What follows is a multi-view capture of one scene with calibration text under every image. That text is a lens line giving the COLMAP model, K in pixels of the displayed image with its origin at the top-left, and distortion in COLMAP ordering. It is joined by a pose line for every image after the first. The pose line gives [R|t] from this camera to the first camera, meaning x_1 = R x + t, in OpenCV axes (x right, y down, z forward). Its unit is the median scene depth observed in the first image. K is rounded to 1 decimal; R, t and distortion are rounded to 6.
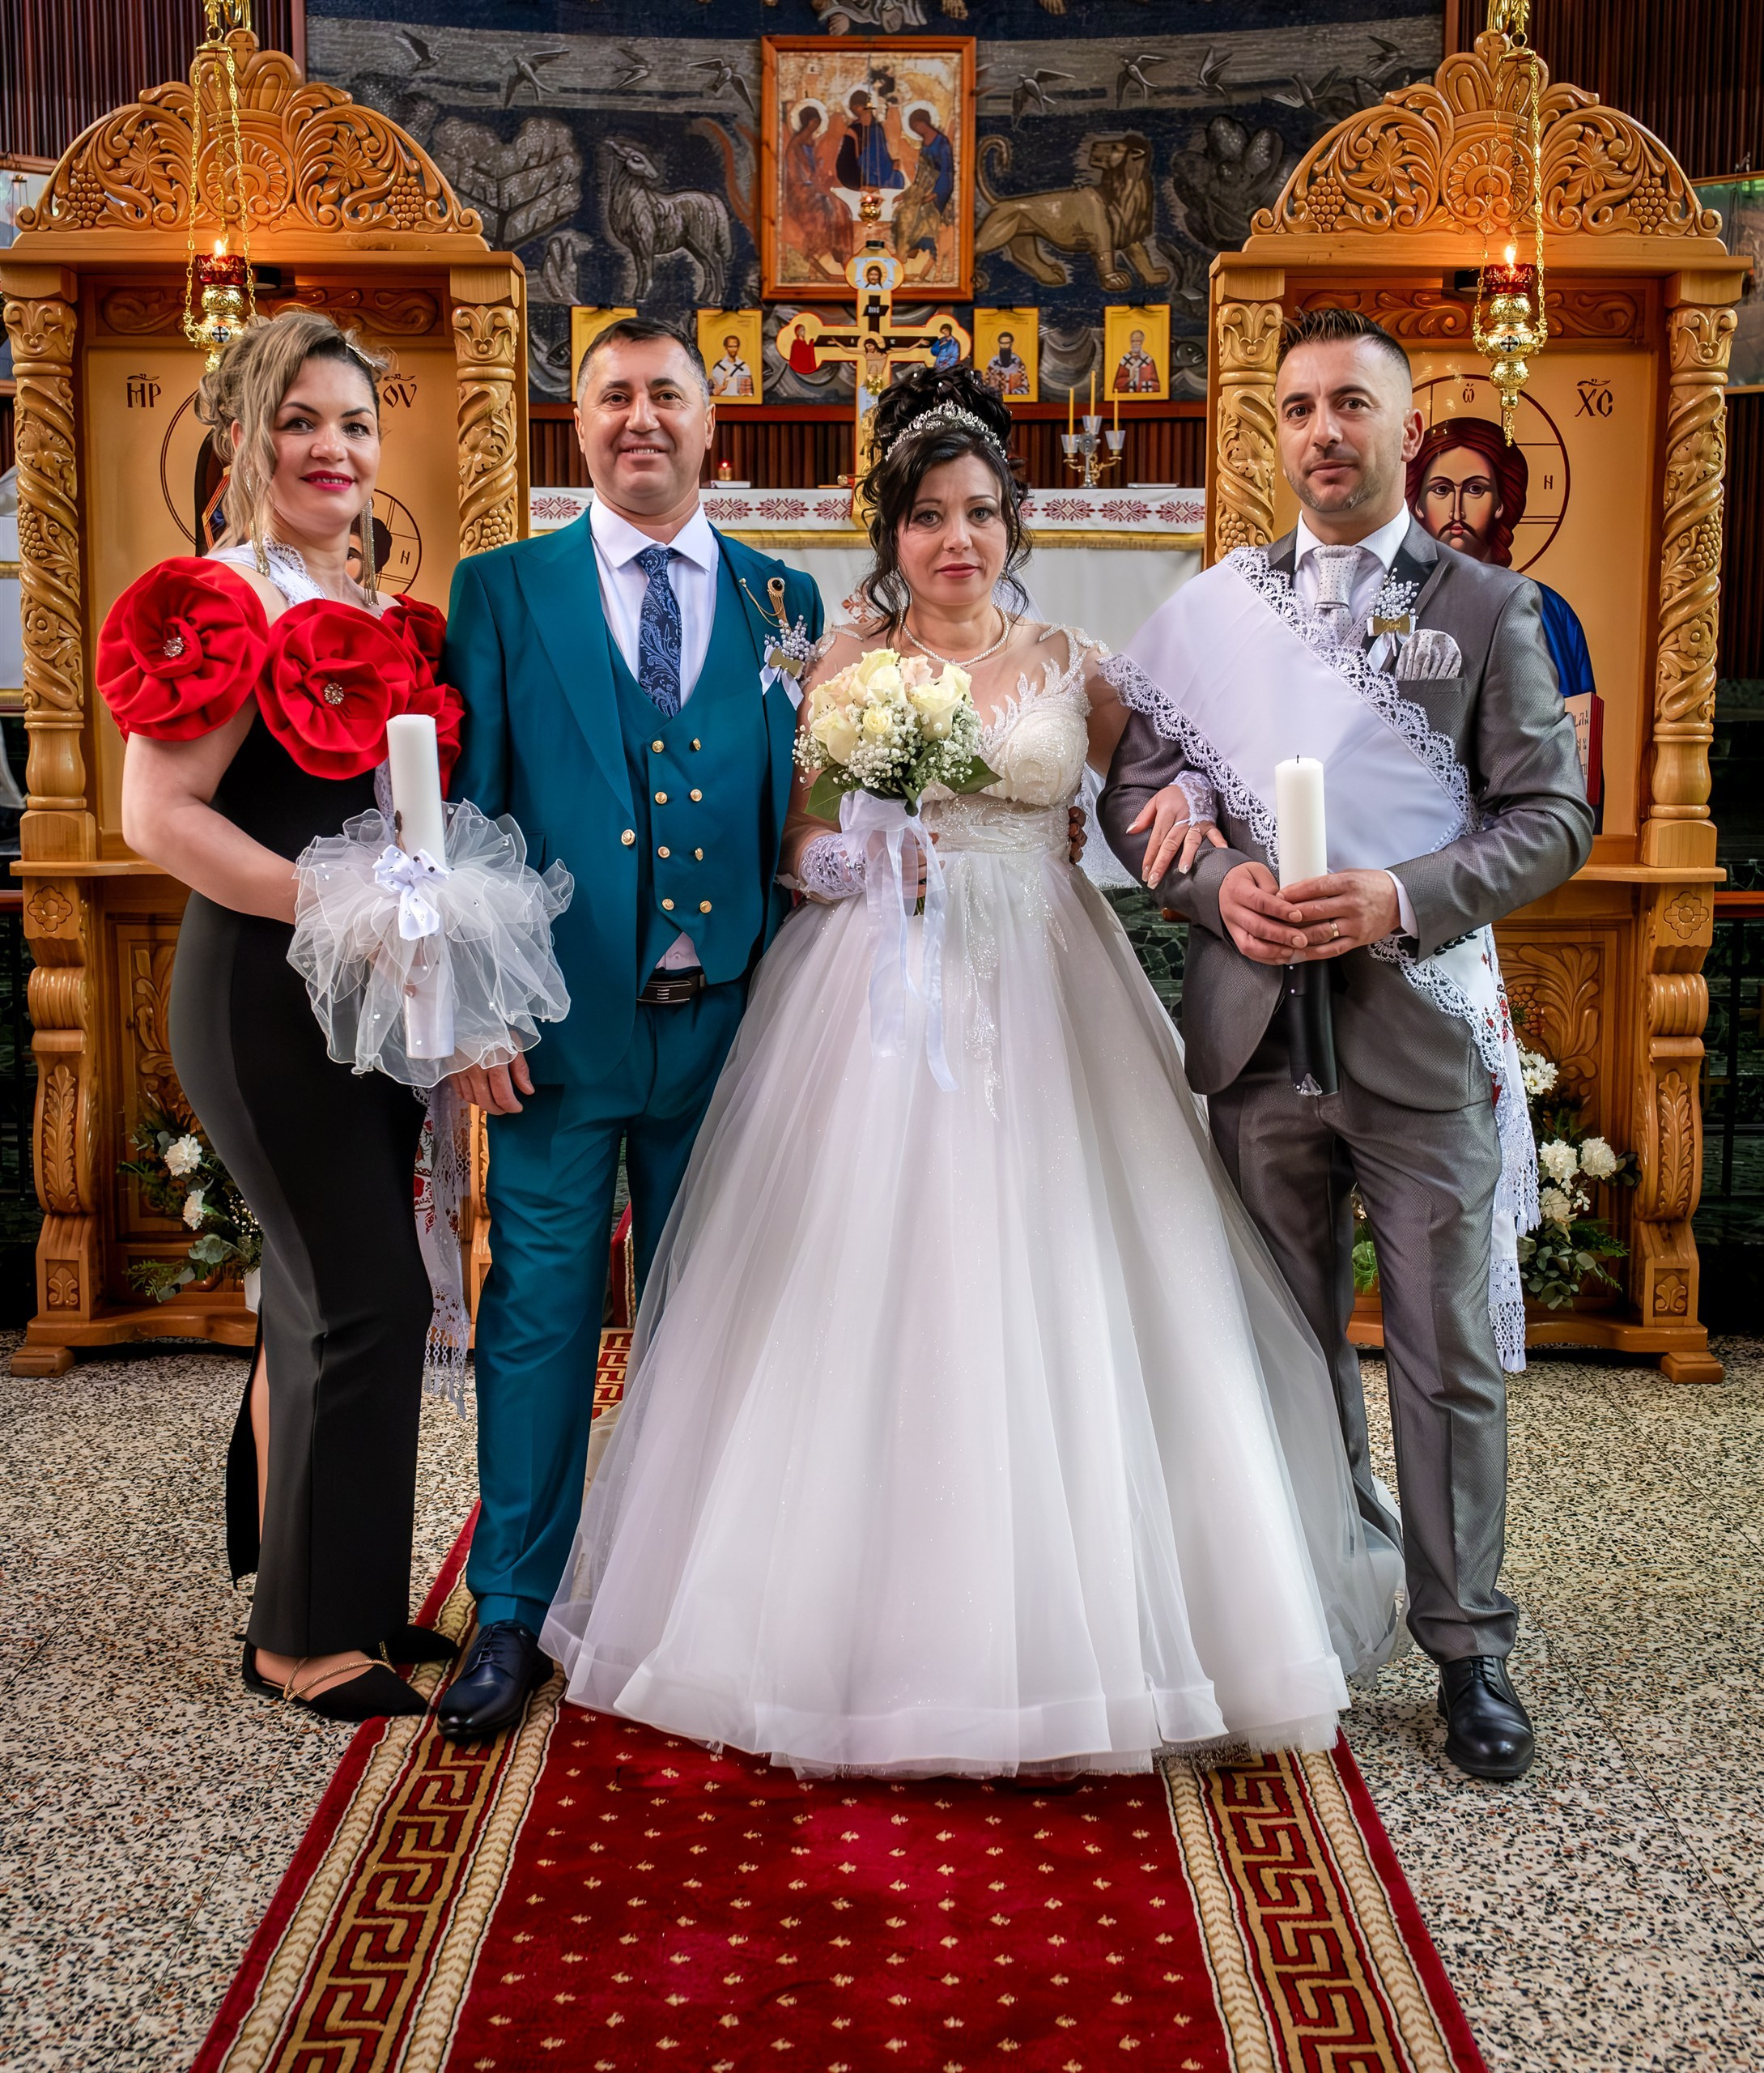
lens RADIAL K [[3030.0, 0, 869.3], [0, 3030.0, 1040.3], [0, 0, 1]] dist [0.054393, 0.000000]
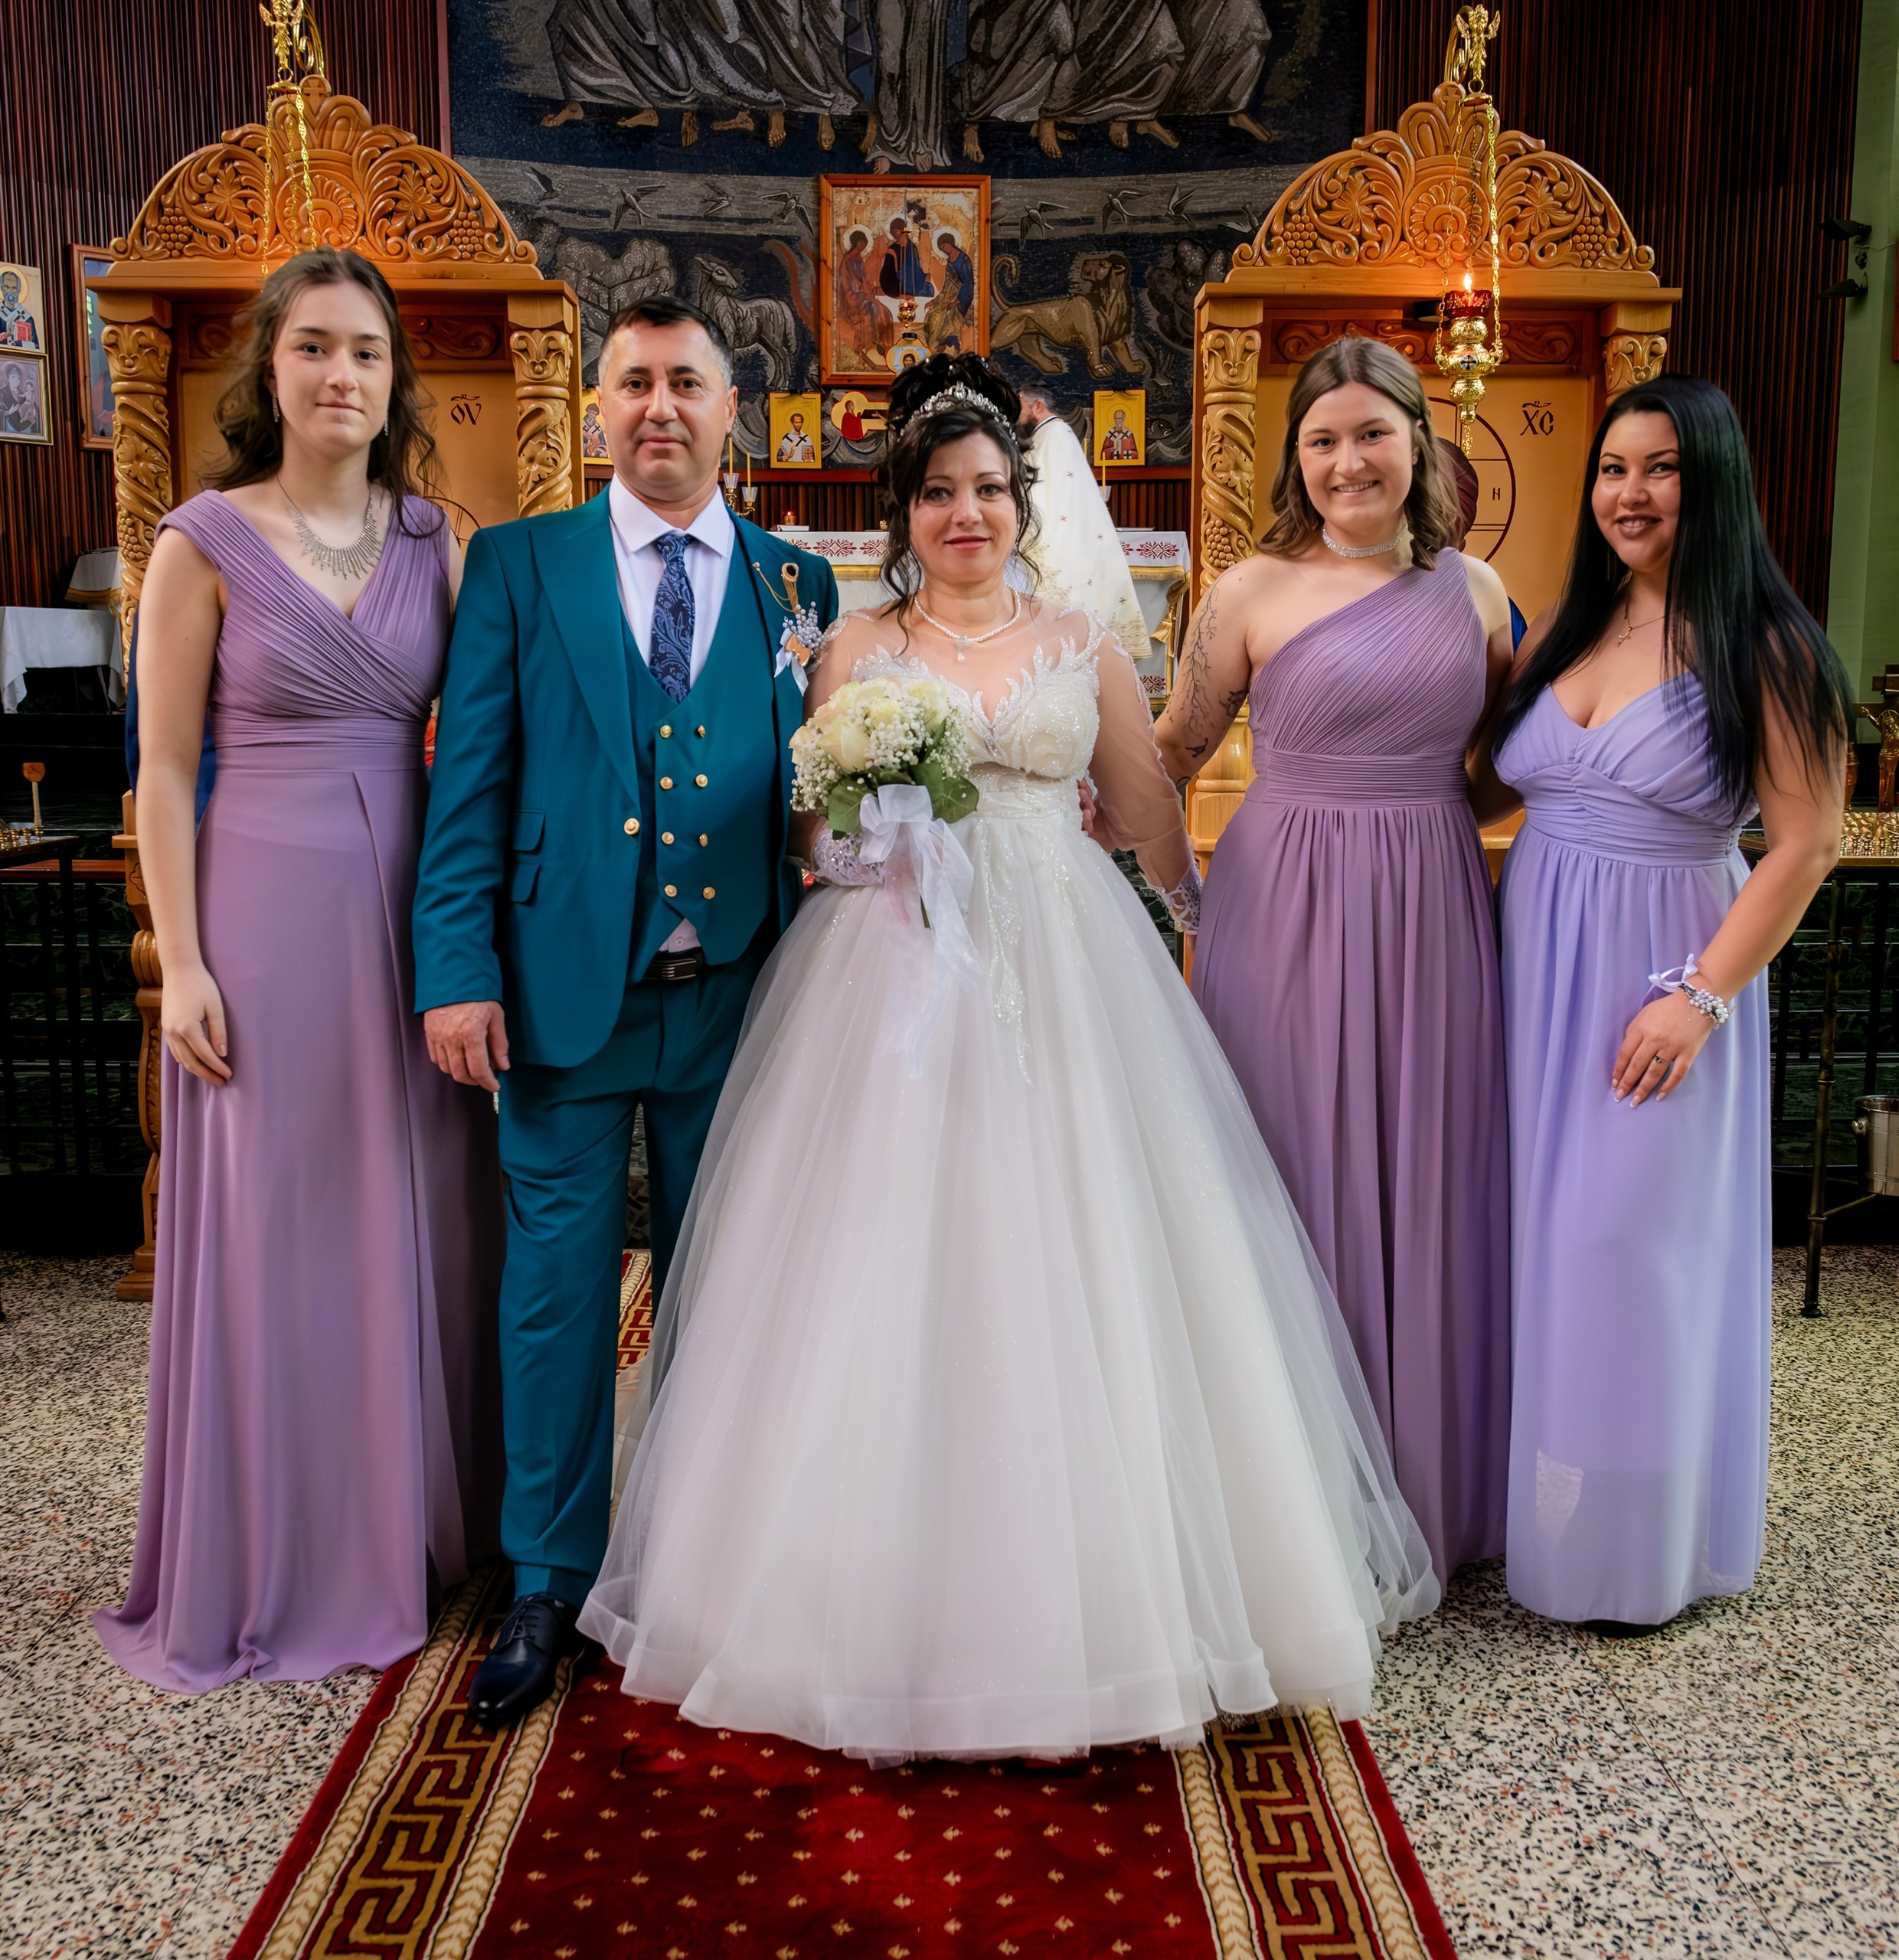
lens RADIAL K [[2405.2, 0, 963.5], [0, 2405.2, 980.9], [0, 0, 1]] dist [0.082876, 0.000000]
pose [[0.999737, -0.003954, 0.022571, 0.010445], [0.003896, 0.999989, 0.002593, -0.011960], [-0.022581, -0.002504, 0.999742, 0.192379]]
